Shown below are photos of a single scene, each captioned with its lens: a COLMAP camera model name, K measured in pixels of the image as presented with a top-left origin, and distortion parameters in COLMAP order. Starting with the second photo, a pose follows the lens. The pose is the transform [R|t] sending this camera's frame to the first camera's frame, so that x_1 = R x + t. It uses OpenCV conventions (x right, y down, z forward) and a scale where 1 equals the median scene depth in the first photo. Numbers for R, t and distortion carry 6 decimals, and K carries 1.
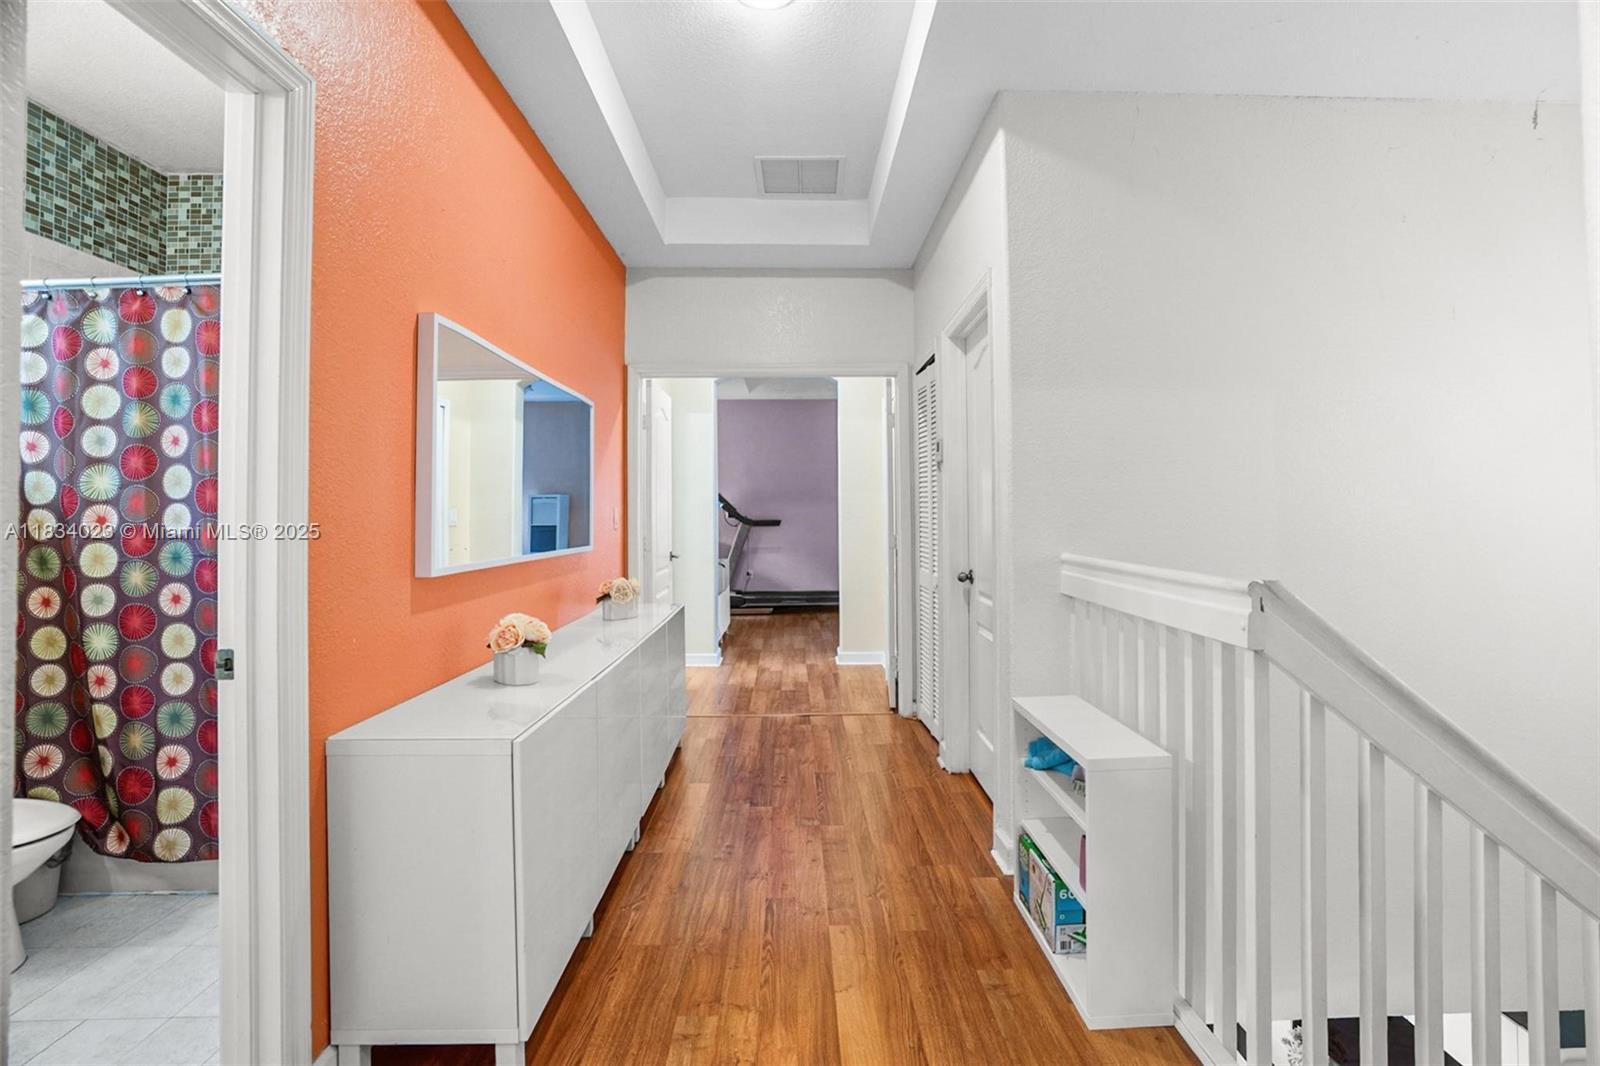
lens RADIAL K [[743.4, 0, 822.4], [0, 743.4, 504.4], [0, 0, 1]] dist [-0.044568, 0.012762]
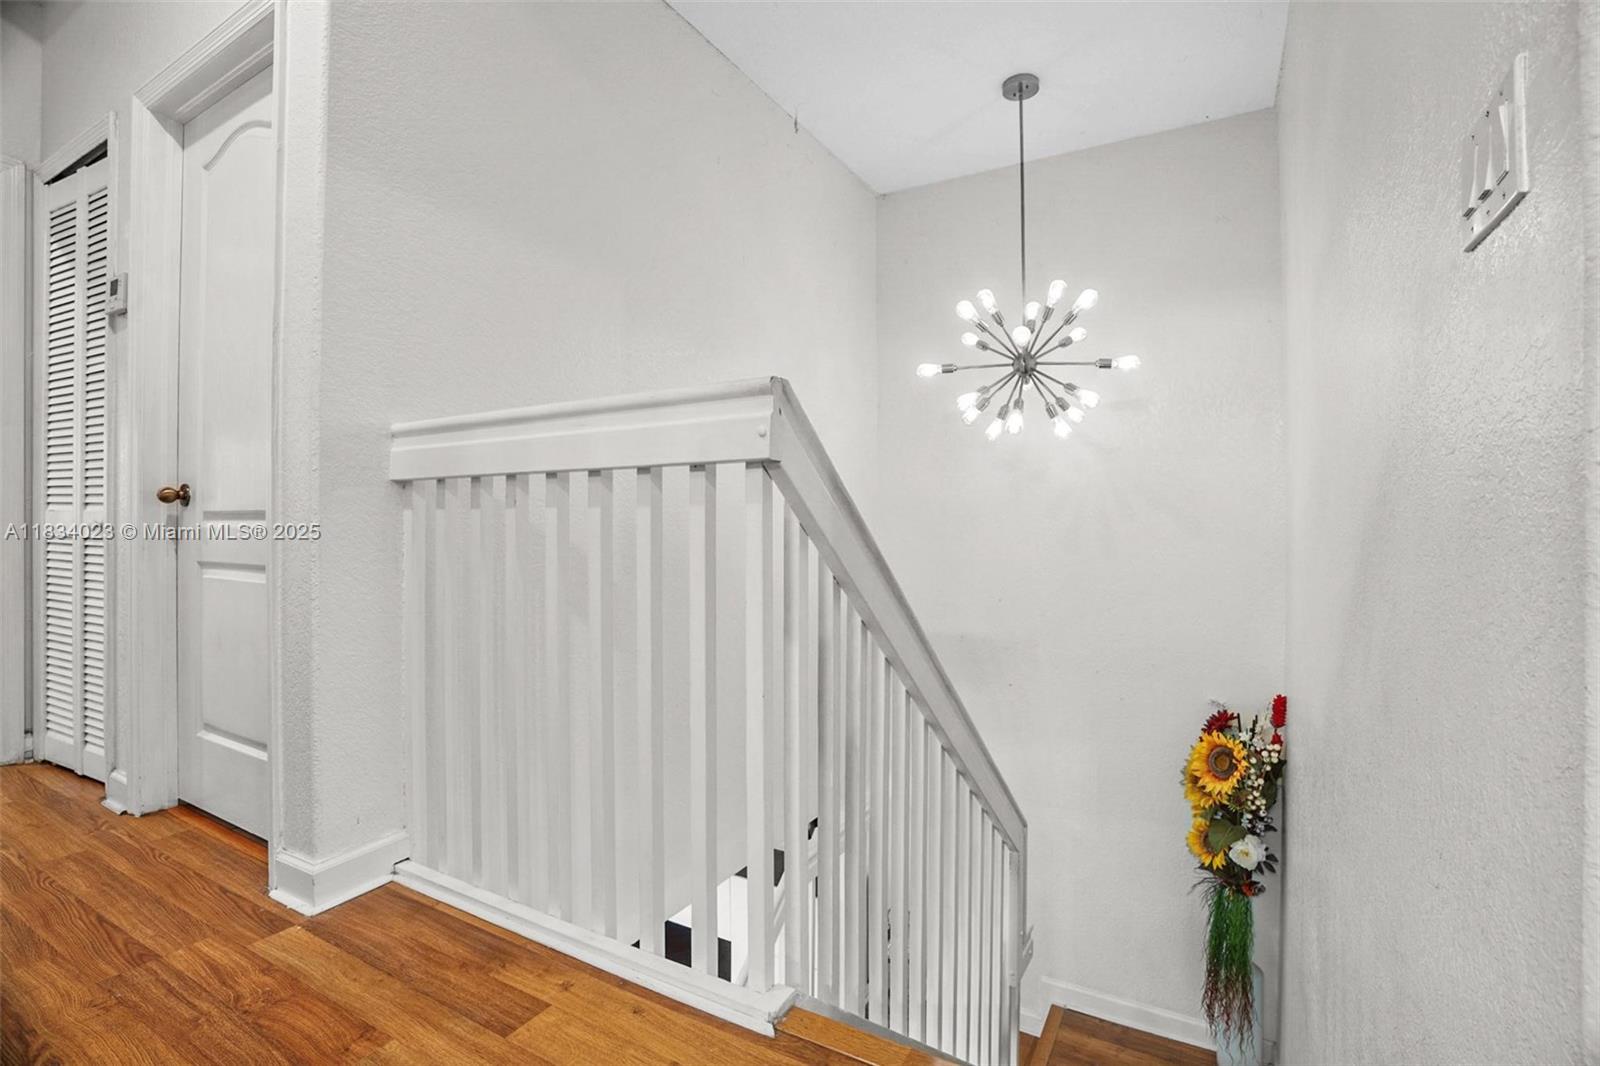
lens RADIAL K [[743.4, 0, 807.1], [0, 743.4, 515.8], [0, 0, 1]] dist [-0.044568, 0.012762]
pose [[0.535619, 0.015619, 0.844315, -0.052267], [-0.017295, 0.999822, -0.007525, 0.156235], [-0.844283, -0.010572, 0.535794, 0.306963]]
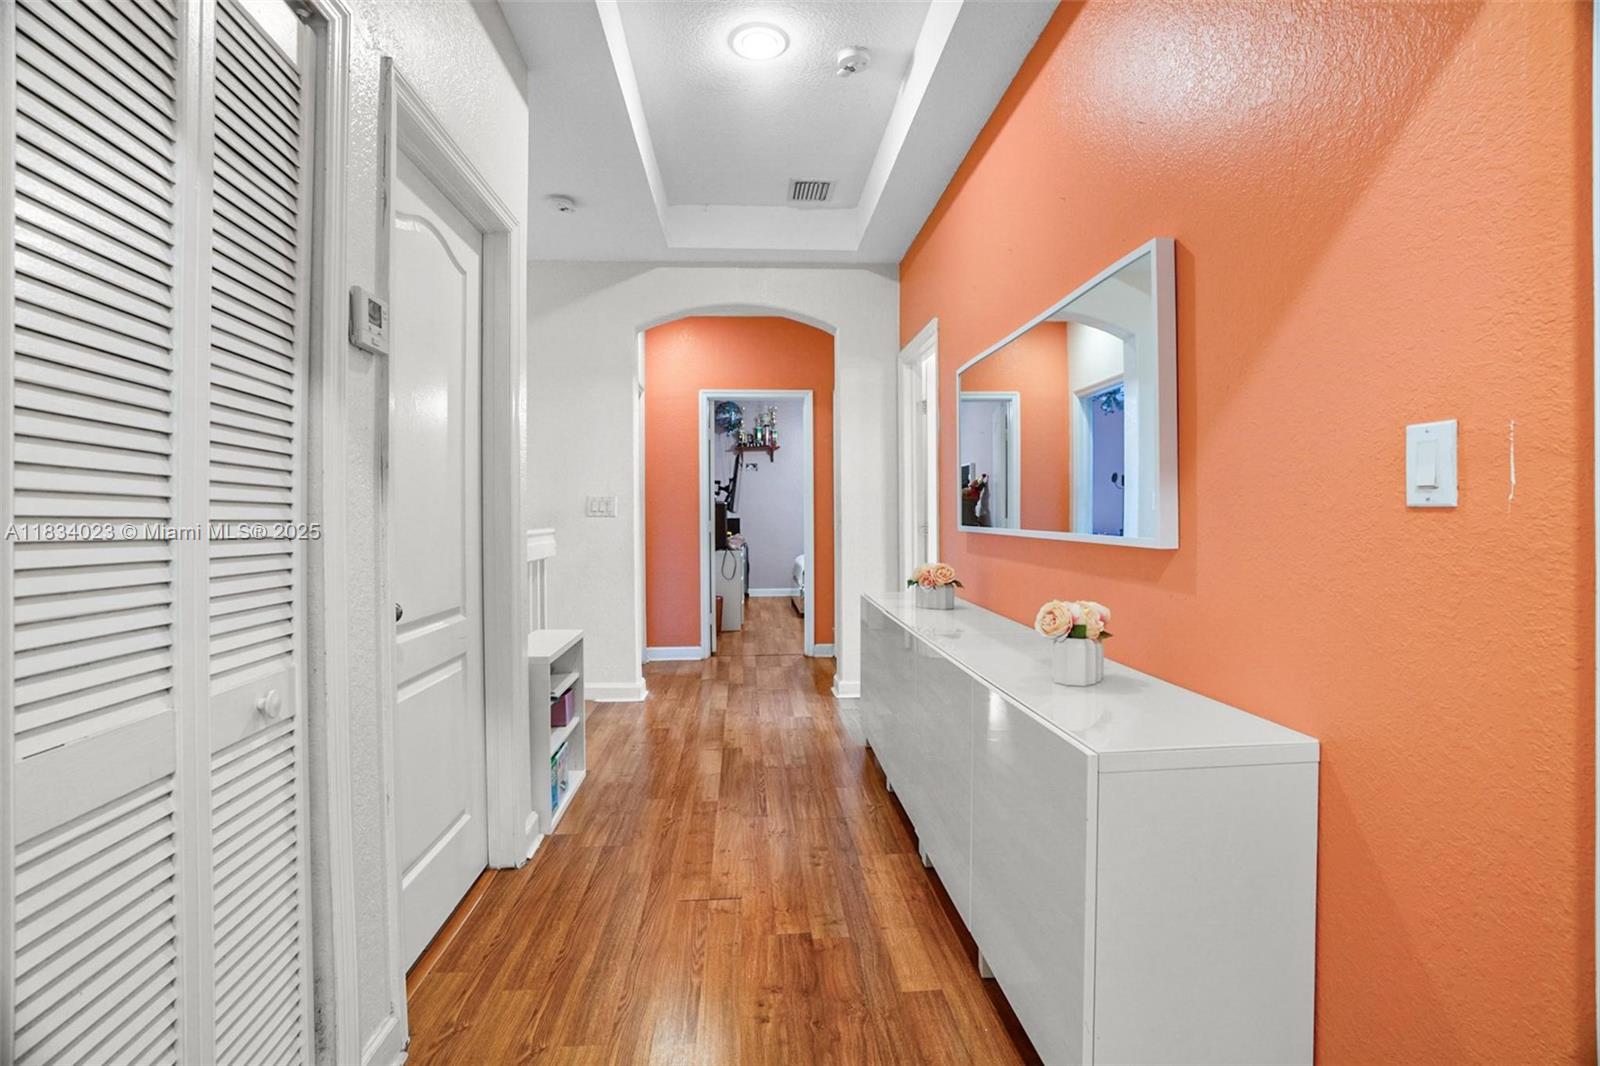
lens RADIAL K [[788.3, 0, 803.5], [0, 788.3, 519.9], [0, 0, 1]] dist [0.001141, -0.000046]
pose [[-0.999282, 0.016168, -0.034277, -0.092421], [0.016358, 0.999852, -0.005280, 0.060437], [0.034186, -0.005837, -0.999398, 2.129474]]
